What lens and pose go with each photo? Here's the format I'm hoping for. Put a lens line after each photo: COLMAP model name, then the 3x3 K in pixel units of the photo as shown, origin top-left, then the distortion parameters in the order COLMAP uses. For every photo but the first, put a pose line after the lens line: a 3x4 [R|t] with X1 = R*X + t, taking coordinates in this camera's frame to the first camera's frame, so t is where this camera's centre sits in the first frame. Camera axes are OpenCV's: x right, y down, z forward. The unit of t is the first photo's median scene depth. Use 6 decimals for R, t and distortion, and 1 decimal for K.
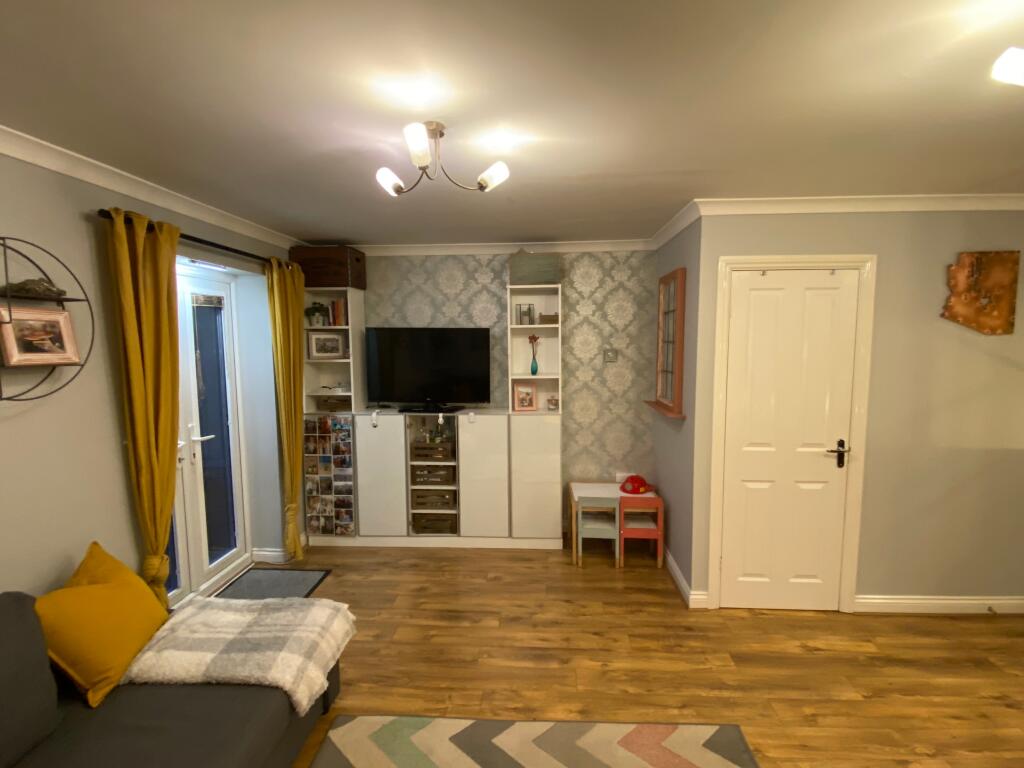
lens RADIAL K [[489.0, 0, 511.6], [0, 489.0, 375.7], [0, 0, 1]] dist [-0.005201, -0.006342]
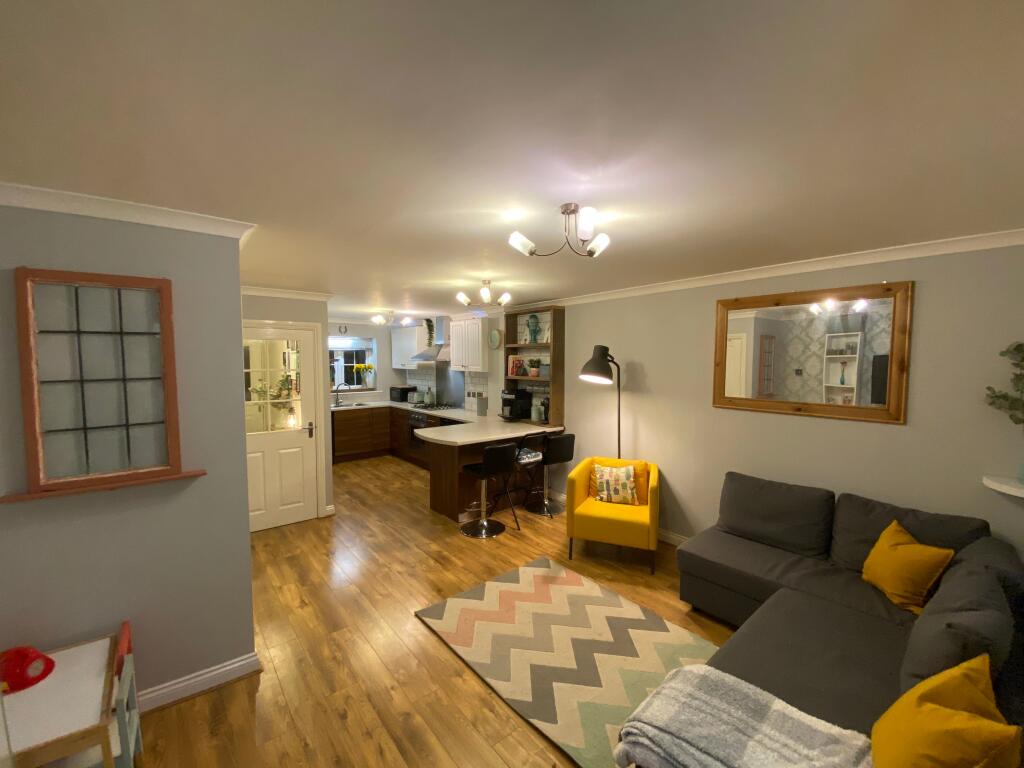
lens RADIAL K [[418.1, 0, 504.9], [0, 418.1, 382.9], [0, 0, 1]] dist [-0.015653, -0.003912]
pose [[-0.670857, -0.039116, 0.740555, -0.592016], [0.069170, 0.990954, 0.115003, -0.134847], [-0.738354, 0.128375, -0.662082, 1.318257]]
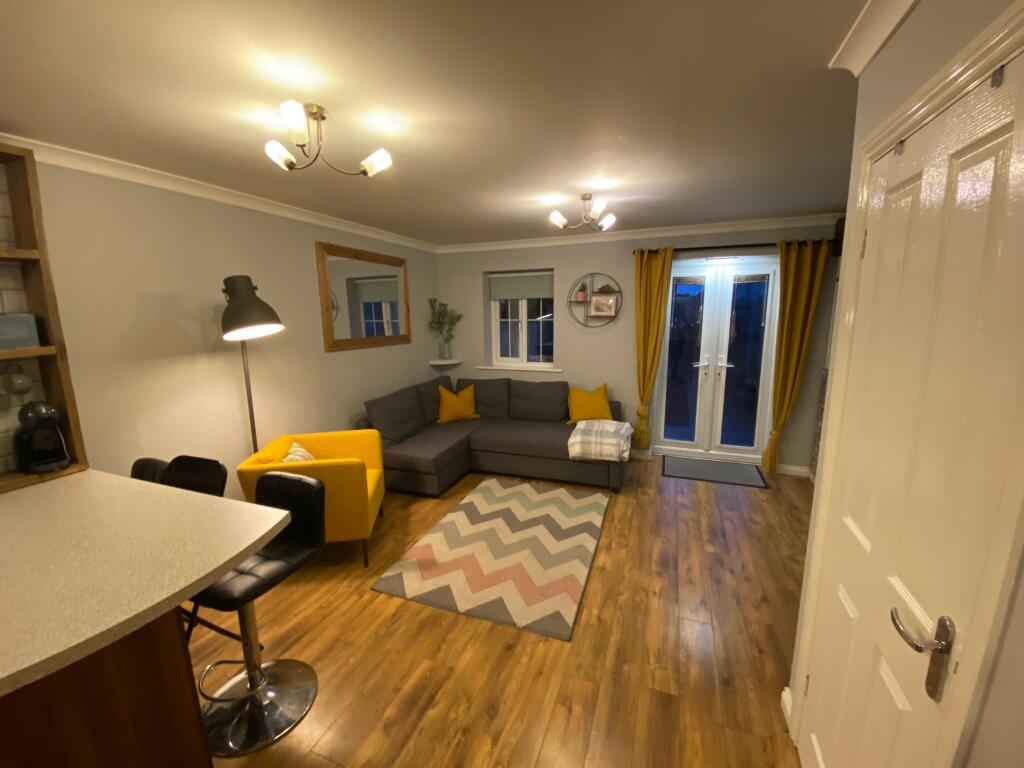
lens RADIAL K [[418.1, 0, 513.8], [0, 418.1, 386.6], [0, 0, 1]] dist [-0.015653, -0.003912]
pose [[-0.298583, 0.187305, -0.935823, 1.111881], [-0.061961, 0.974679, 0.214851, -0.071702], [0.952370, 0.122135, -0.279418, 0.894276]]
